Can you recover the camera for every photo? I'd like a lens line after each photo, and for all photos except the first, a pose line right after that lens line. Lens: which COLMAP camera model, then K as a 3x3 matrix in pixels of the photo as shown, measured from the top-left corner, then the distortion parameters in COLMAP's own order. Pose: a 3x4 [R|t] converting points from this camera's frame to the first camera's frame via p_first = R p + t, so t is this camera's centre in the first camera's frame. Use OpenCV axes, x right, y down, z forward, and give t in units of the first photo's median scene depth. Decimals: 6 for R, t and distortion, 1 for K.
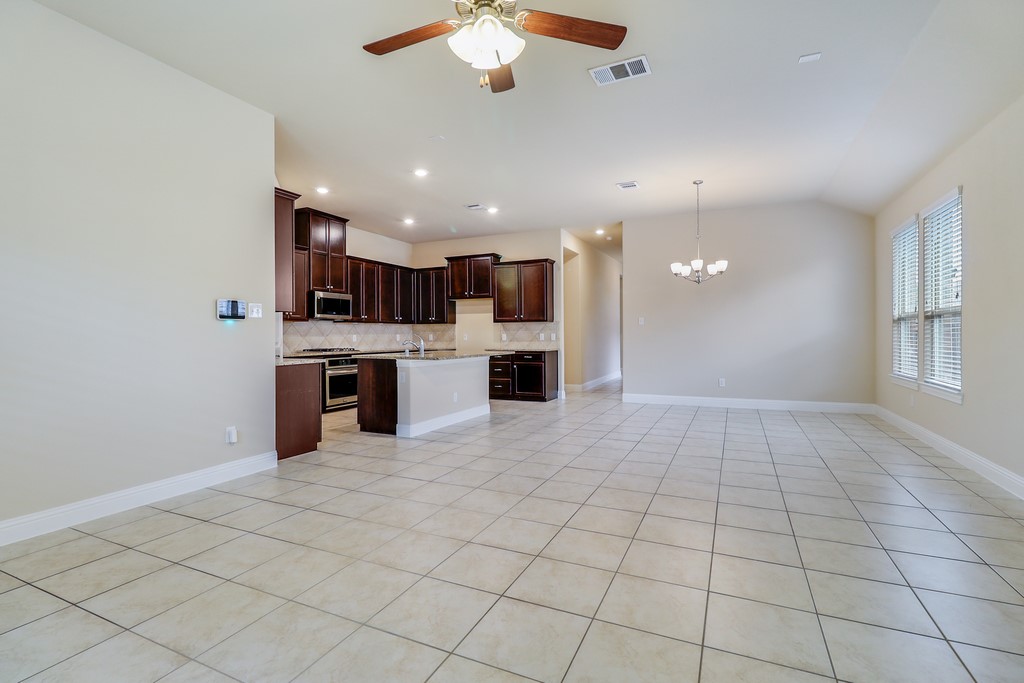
lens RADIAL K [[480.4, 0, 519.9], [0, 480.4, 341.1], [0, 0, 1]] dist [-0.001708, 0.001854]
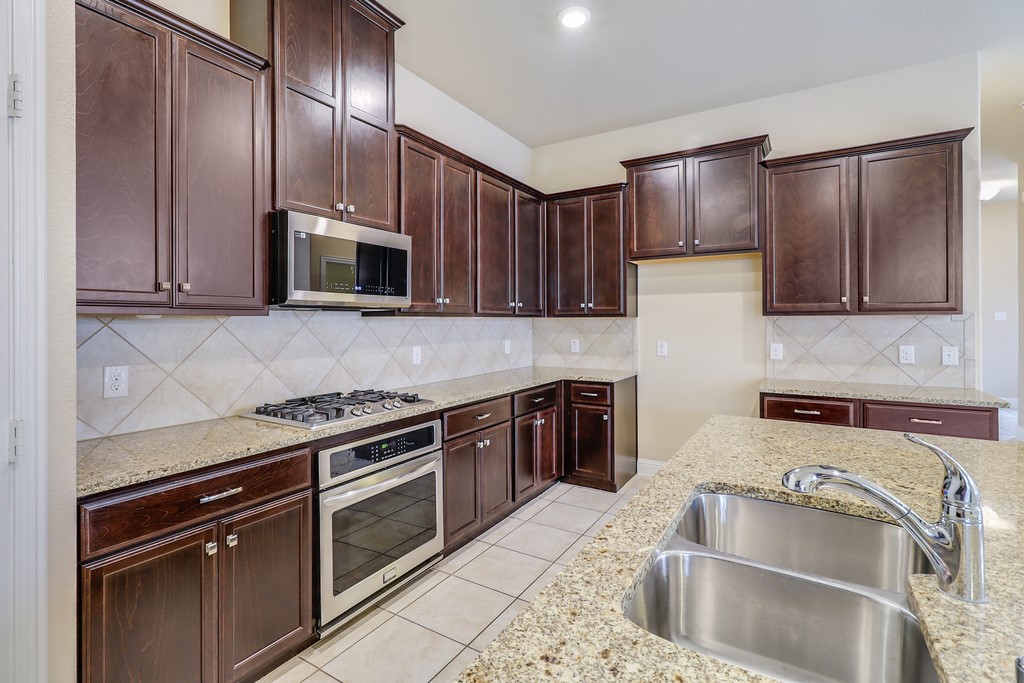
lens RADIAL K [[476.3, 0, 508.2], [0, 476.3, 326.1], [0, 0, 1]] dist [0.004805, 0.000210]
pose [[0.992673, 0.006405, -0.120664, -0.228614], [-0.006211, 0.999979, 0.001986, -0.031725], [0.120674, -0.001222, 0.992691, 0.639049]]
